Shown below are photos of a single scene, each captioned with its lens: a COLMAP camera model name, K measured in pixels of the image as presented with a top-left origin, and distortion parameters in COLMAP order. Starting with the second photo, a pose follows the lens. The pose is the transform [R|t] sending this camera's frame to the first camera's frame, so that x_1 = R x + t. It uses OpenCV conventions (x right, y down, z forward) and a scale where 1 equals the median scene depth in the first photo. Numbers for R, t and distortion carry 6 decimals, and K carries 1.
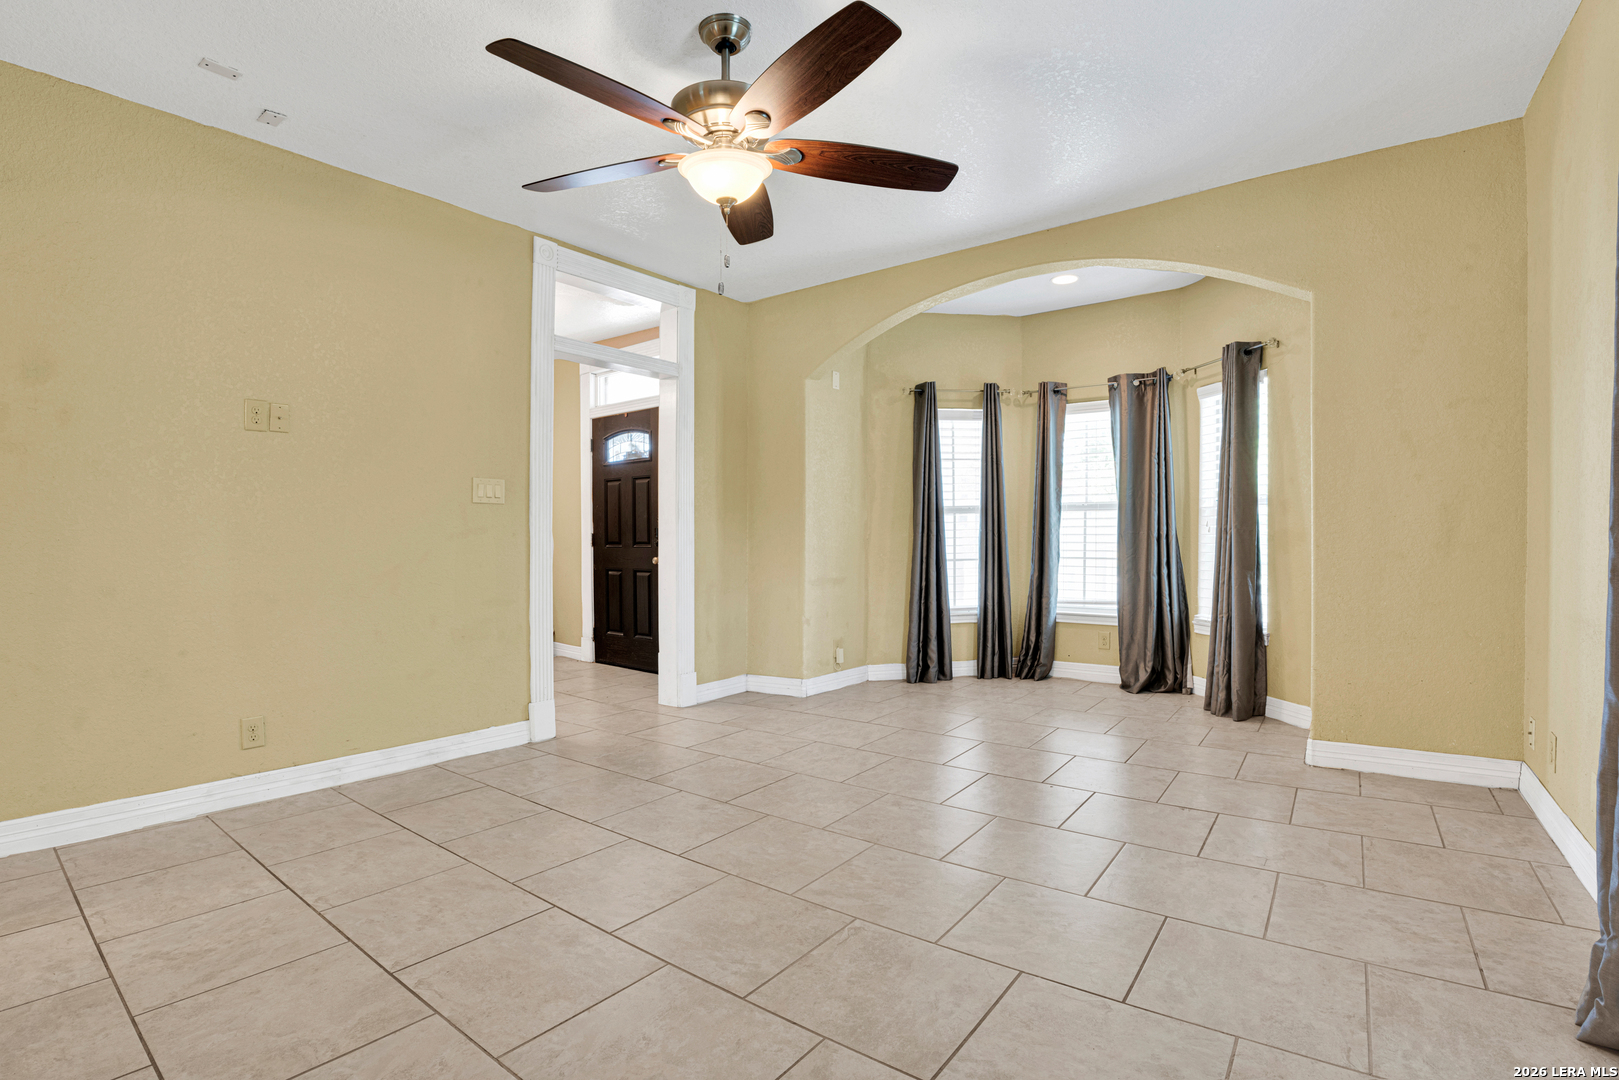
lens RADIAL K [[745.5, 0, 802.6], [0, 745.5, 544.6], [0, 0, 1]] dist [-0.059172, 0.000373]
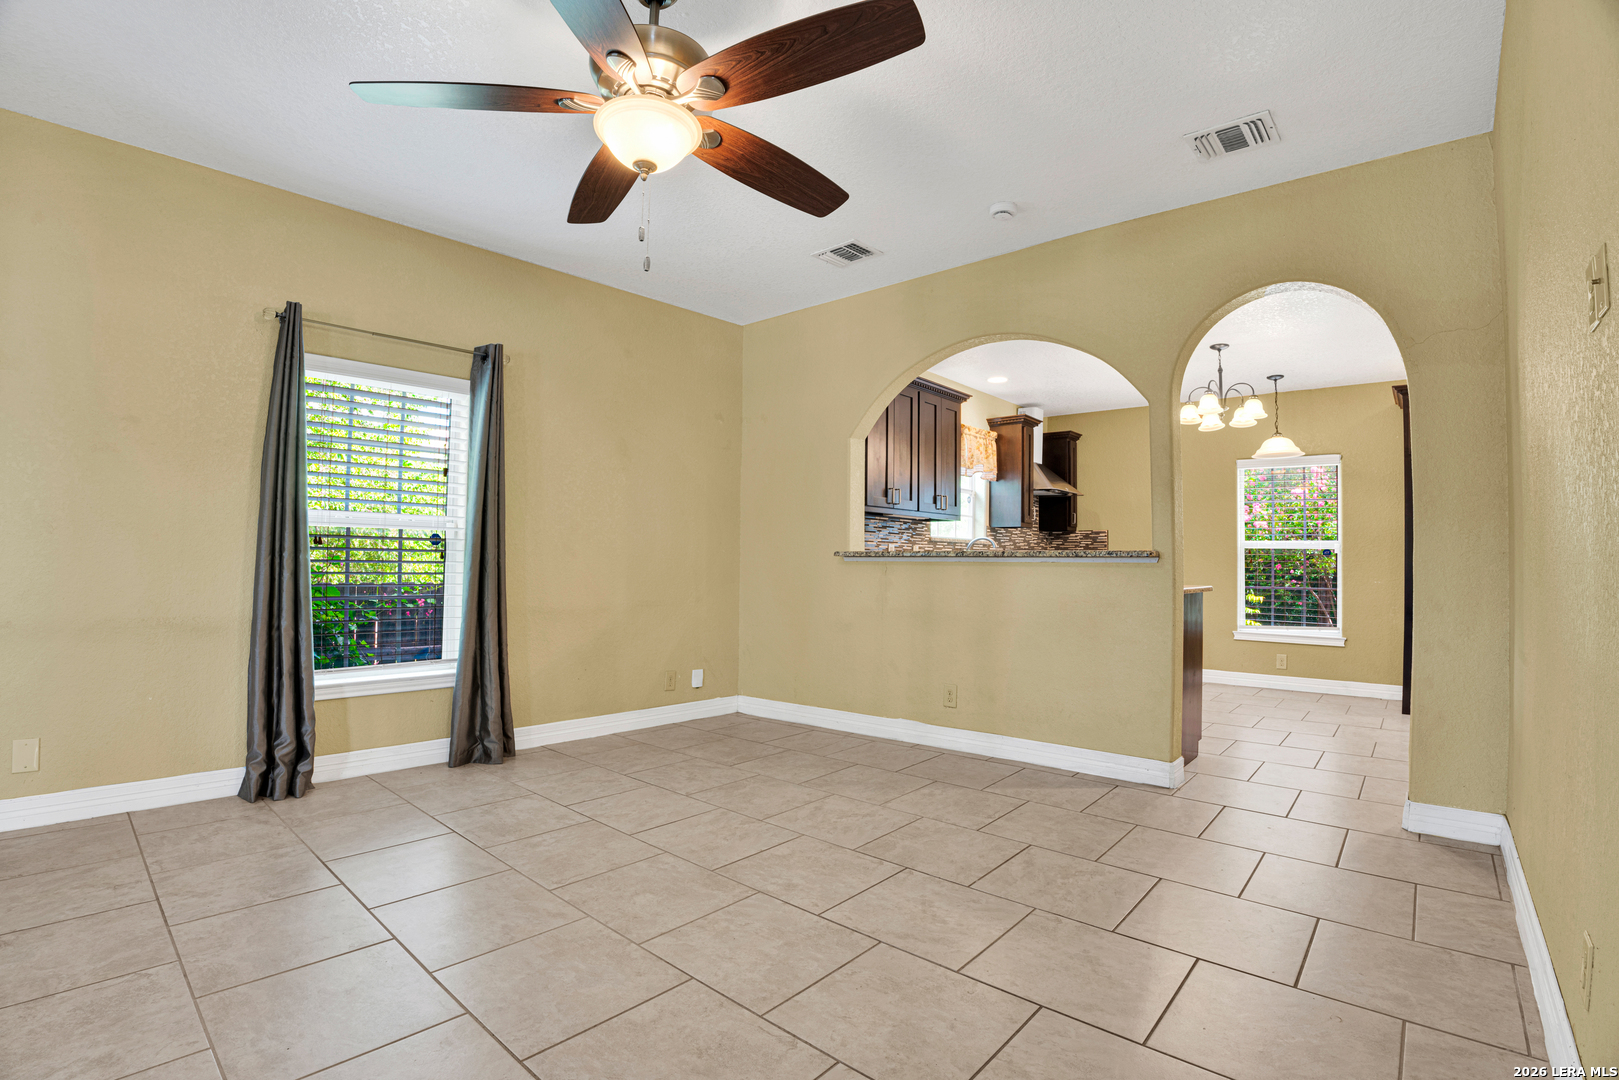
lens RADIAL K [[745.5, 0, 802.6], [0, 745.5, 544.6], [0, 0, 1]] dist [-0.059172, 0.000373]
pose [[-0.996822, 0.002242, 0.079631, -0.420363], [0.000219, 0.999677, -0.025403, -0.005349], [-0.079662, -0.025305, -0.996501, 2.152619]]
